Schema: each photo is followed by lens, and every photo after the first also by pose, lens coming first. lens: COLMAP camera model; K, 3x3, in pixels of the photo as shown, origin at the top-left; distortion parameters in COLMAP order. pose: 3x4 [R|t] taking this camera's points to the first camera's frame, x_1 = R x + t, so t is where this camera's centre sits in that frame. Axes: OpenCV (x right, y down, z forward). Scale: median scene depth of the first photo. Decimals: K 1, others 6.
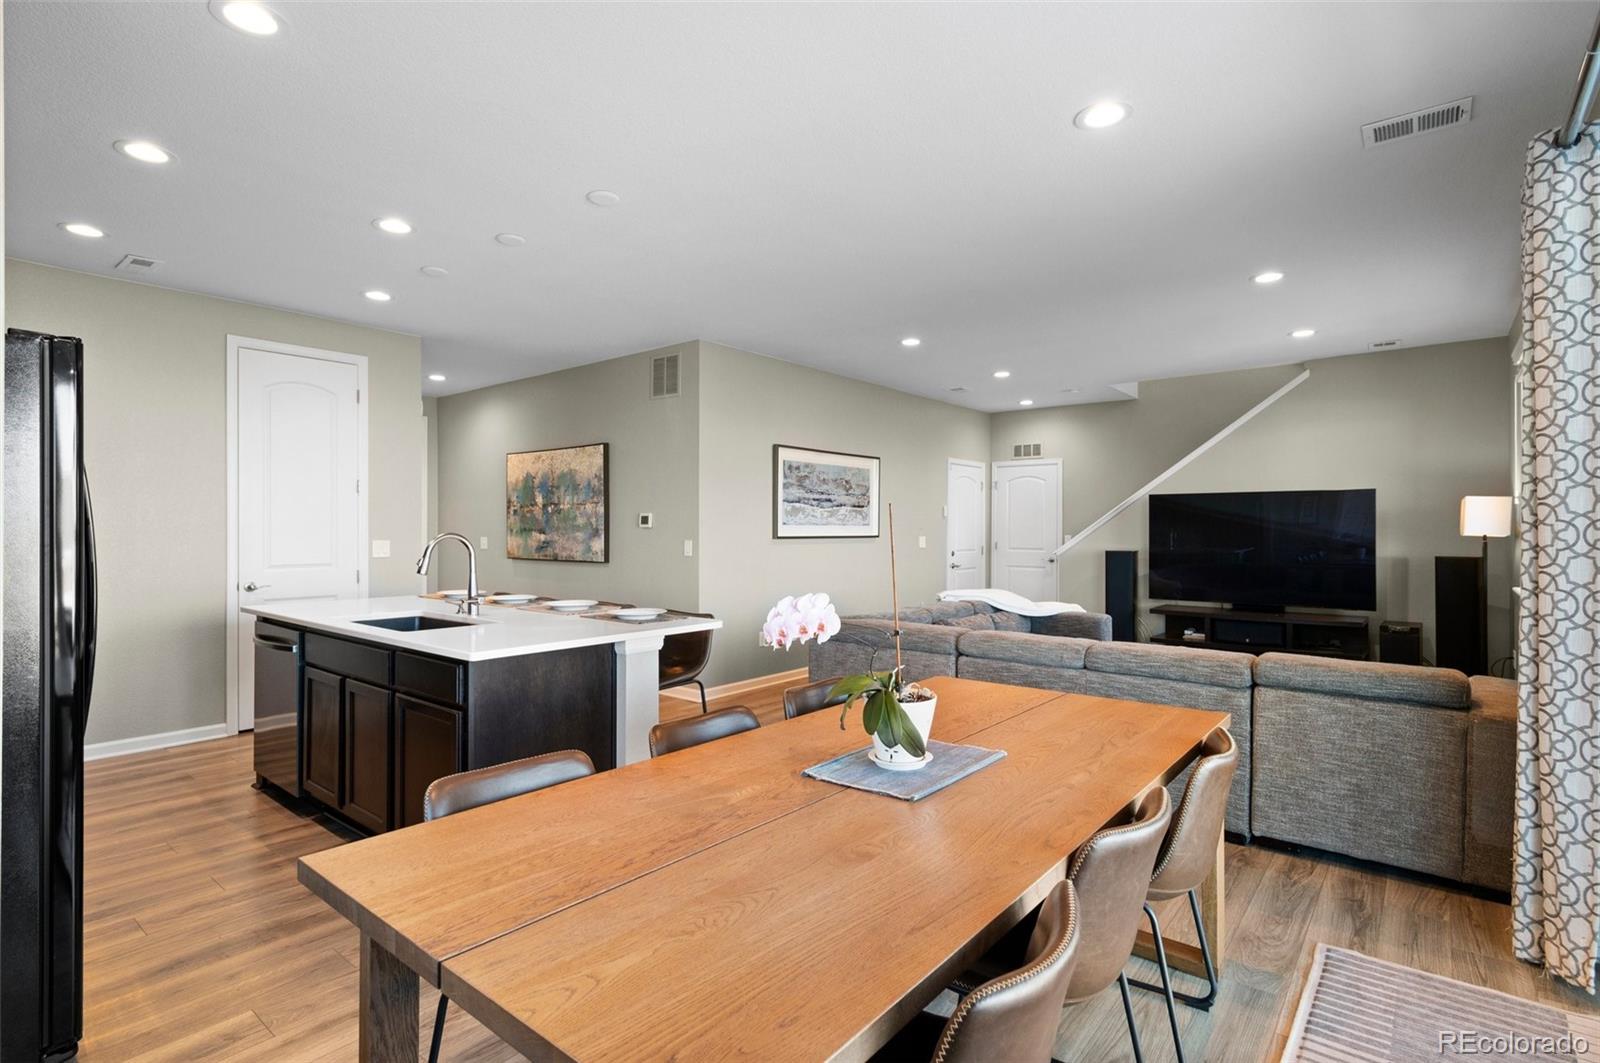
lens RADIAL K [[787.4, 0, 789.1], [0, 787.4, 533.6], [0, 0, 1]] dist [-0.003322, -0.000540]
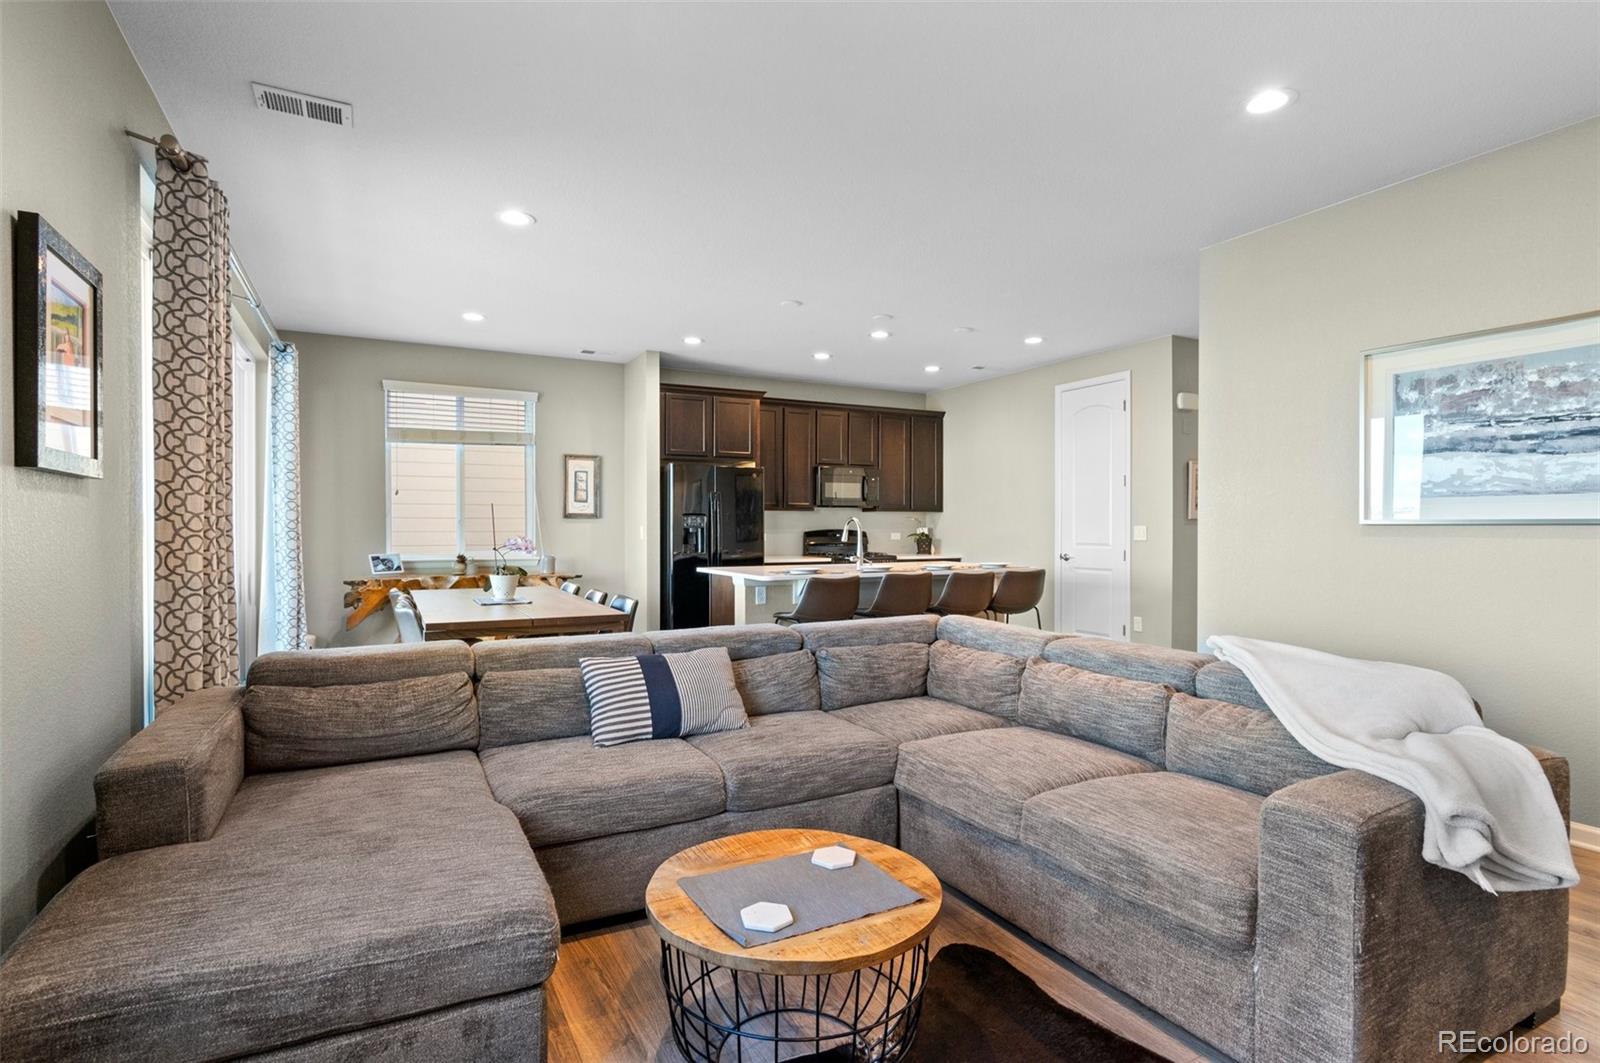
lens RADIAL K [[787.4, 0, 800.2], [0, 787.4, 531.5], [0, 0, 1]] dist [-0.003322, -0.000540]
pose [[-0.381016, 0.005425, -0.924553, 0.692547], [-0.005498, 0.999952, 0.008133, 0.009826], [0.924552, 0.008182, -0.380968, 0.920460]]
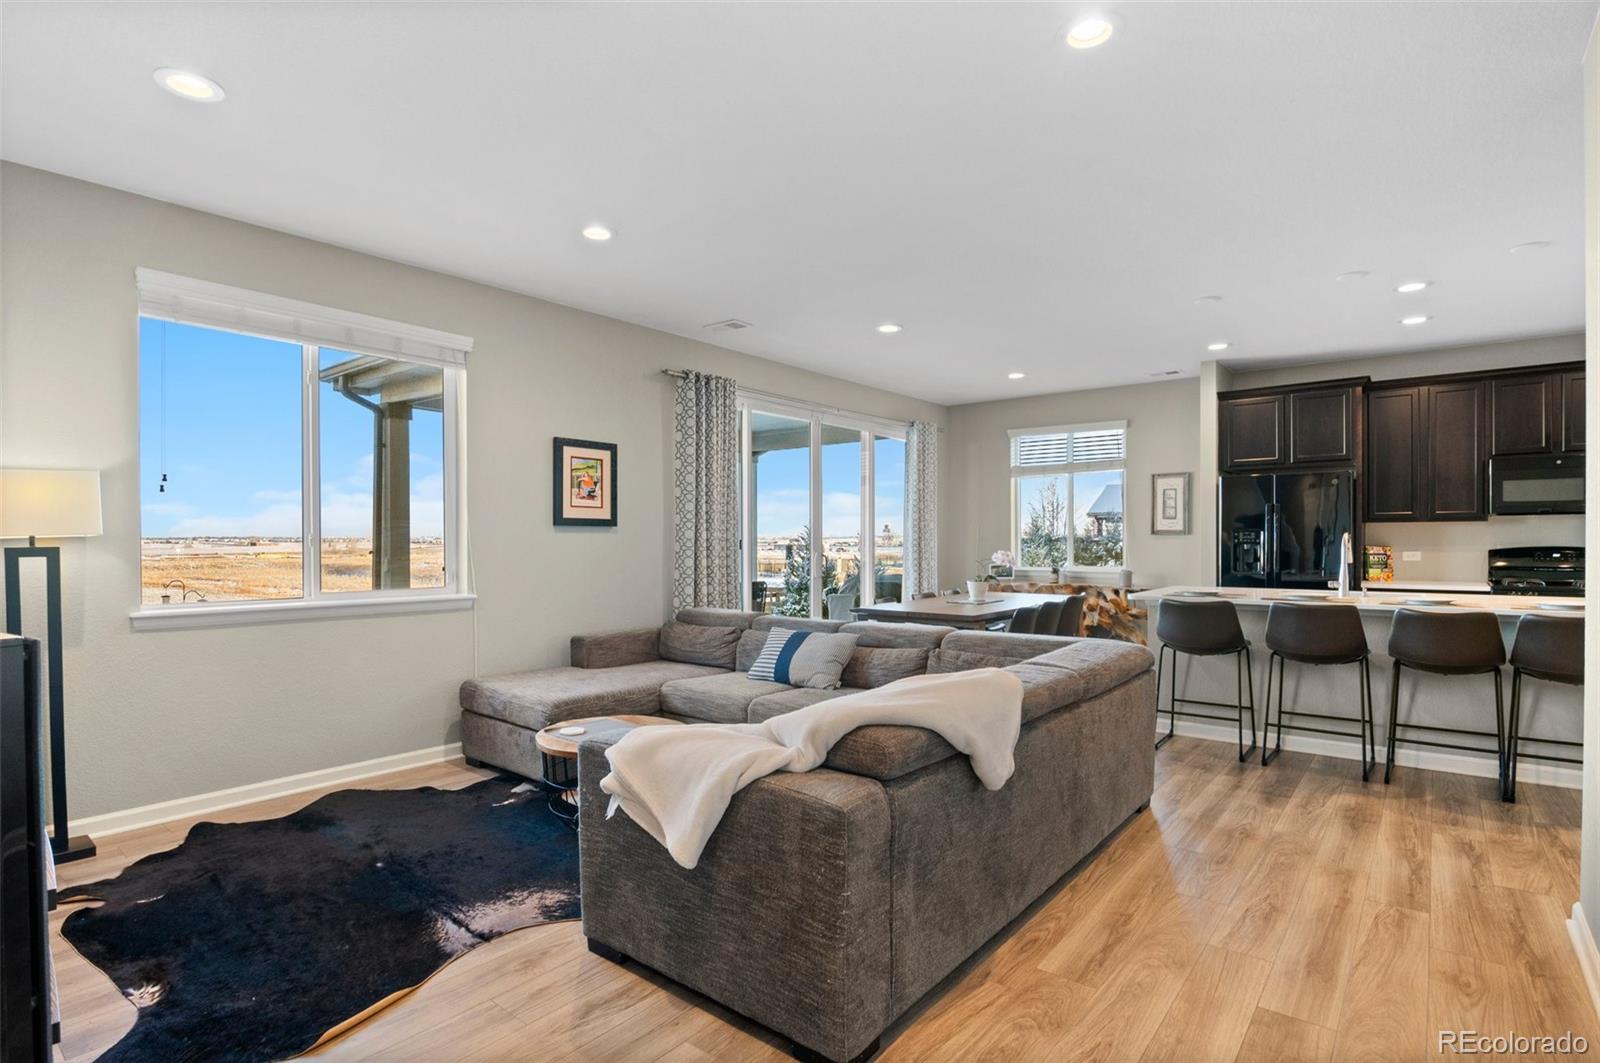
lens RADIAL K [[787.4, 0, 814.4], [0, 787.4, 535.7], [0, 0, 1]] dist [-0.003322, -0.000540]
pose [[-0.999714, 0.001215, -0.023899, 0.293385], [0.001275, 0.999996, -0.002489, 0.004706], [0.023895, -0.002519, -0.999711, 1.372186]]
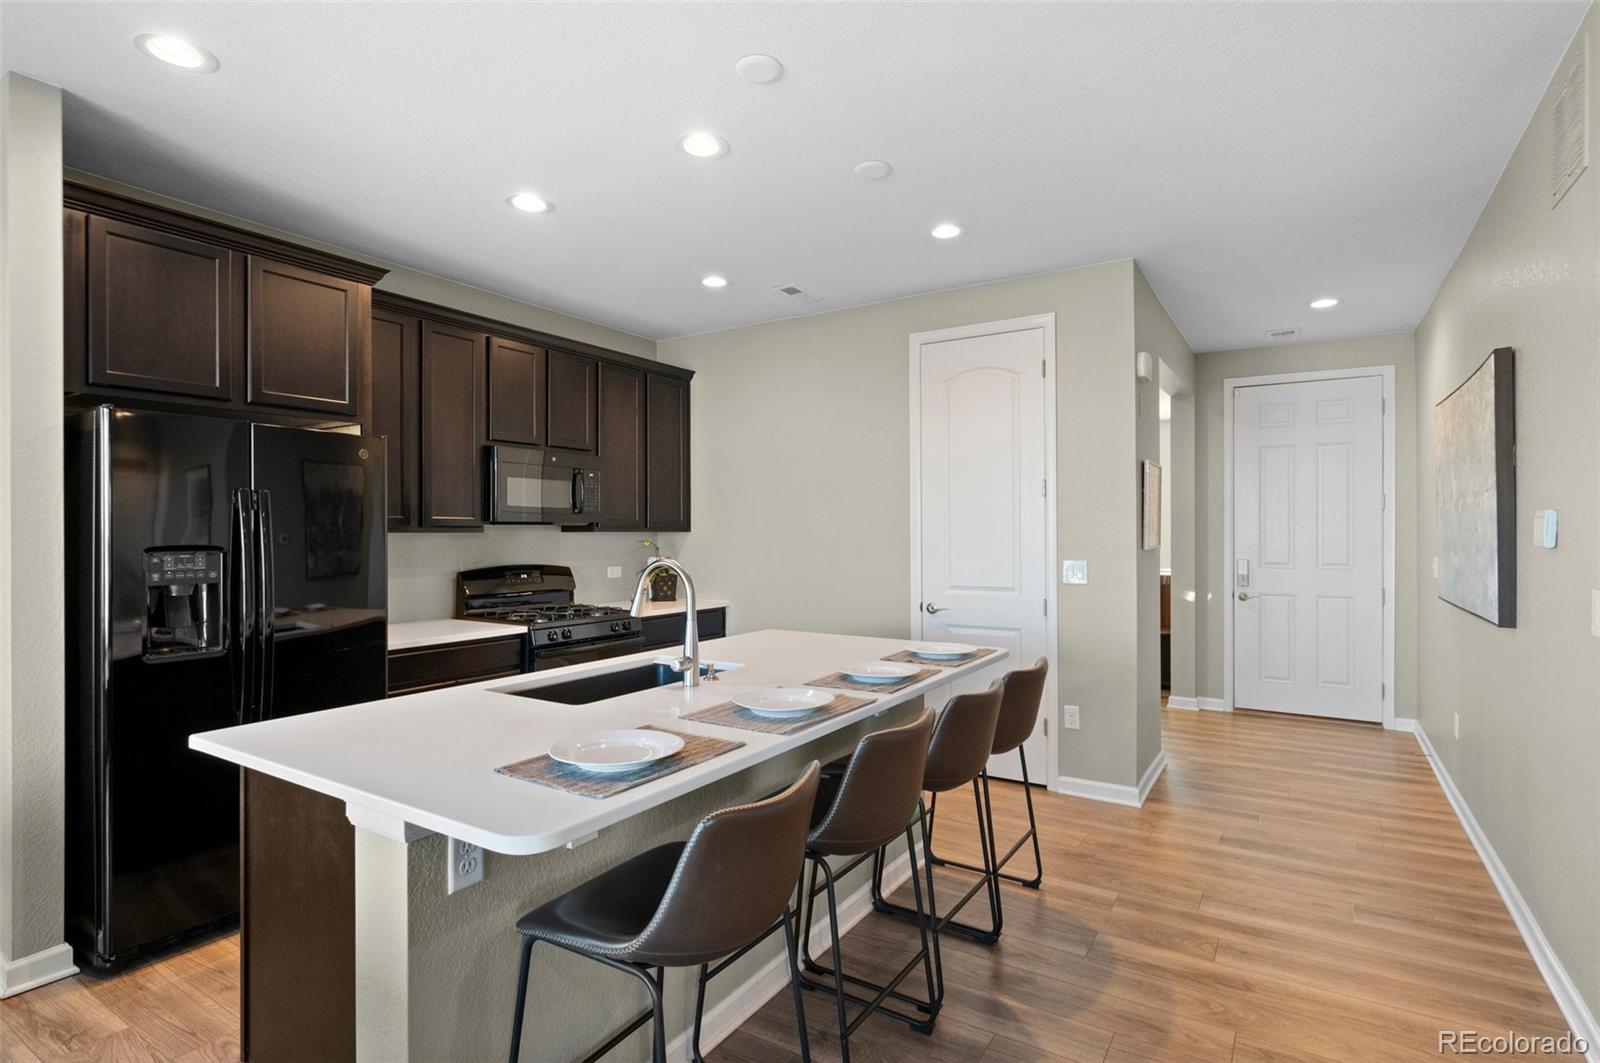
lens RADIAL K [[787.4, 0, 799.9], [0, 787.4, 535.4], [0, 0, 1]] dist [-0.003322, -0.000540]
pose [[0.127448, 0.004155, -0.991837, 0.157493], [-0.003326, 0.999987, 0.003762, -0.015352], [0.991840, 0.002819, 0.127460, 0.617530]]
